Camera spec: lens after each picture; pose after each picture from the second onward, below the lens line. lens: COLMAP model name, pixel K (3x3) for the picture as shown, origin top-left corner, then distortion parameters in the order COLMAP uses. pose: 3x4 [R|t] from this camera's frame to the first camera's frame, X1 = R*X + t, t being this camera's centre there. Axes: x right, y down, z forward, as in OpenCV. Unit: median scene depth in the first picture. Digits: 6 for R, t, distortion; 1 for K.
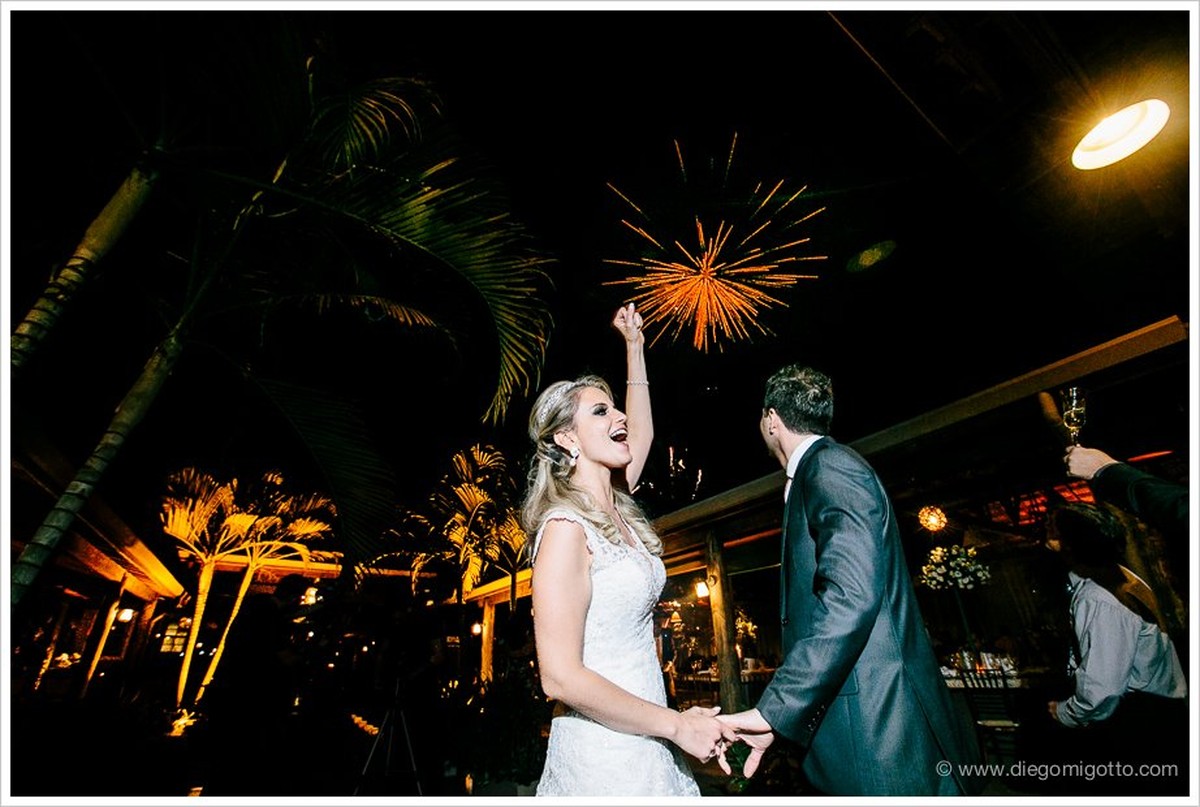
lens RADIAL K [[732.1, 0, 600.0], [0, 732.1, 403.5], [0, 0, 1]] dist [-0.015047, -0.000566]
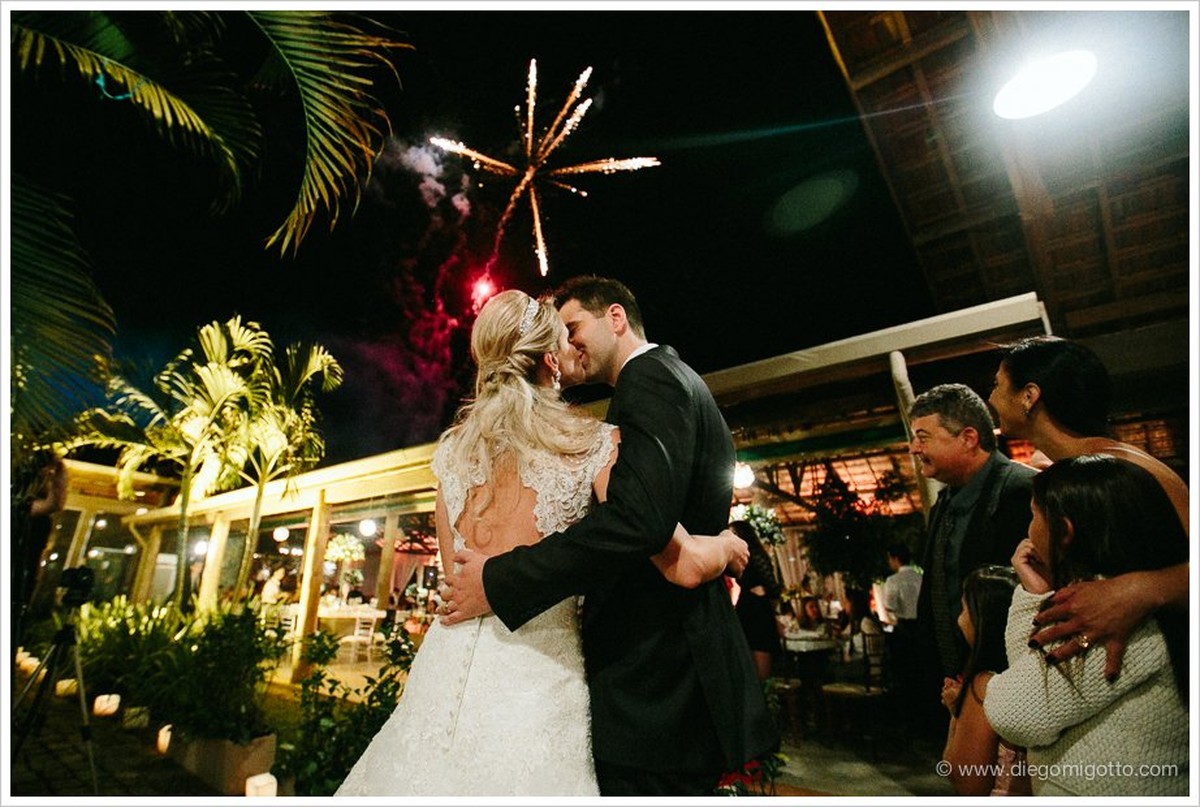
lens RADIAL K [[732.1, 0, 600.0], [0, 732.1, 403.5], [0, 0, 1]] dist [-0.015047, -0.000566]
pose [[0.939601, 0.149518, 0.307887, -0.028252], [-0.168609, 0.985018, 0.036207, 0.052227], [-0.297861, -0.085933, 0.950734, 0.123081]]
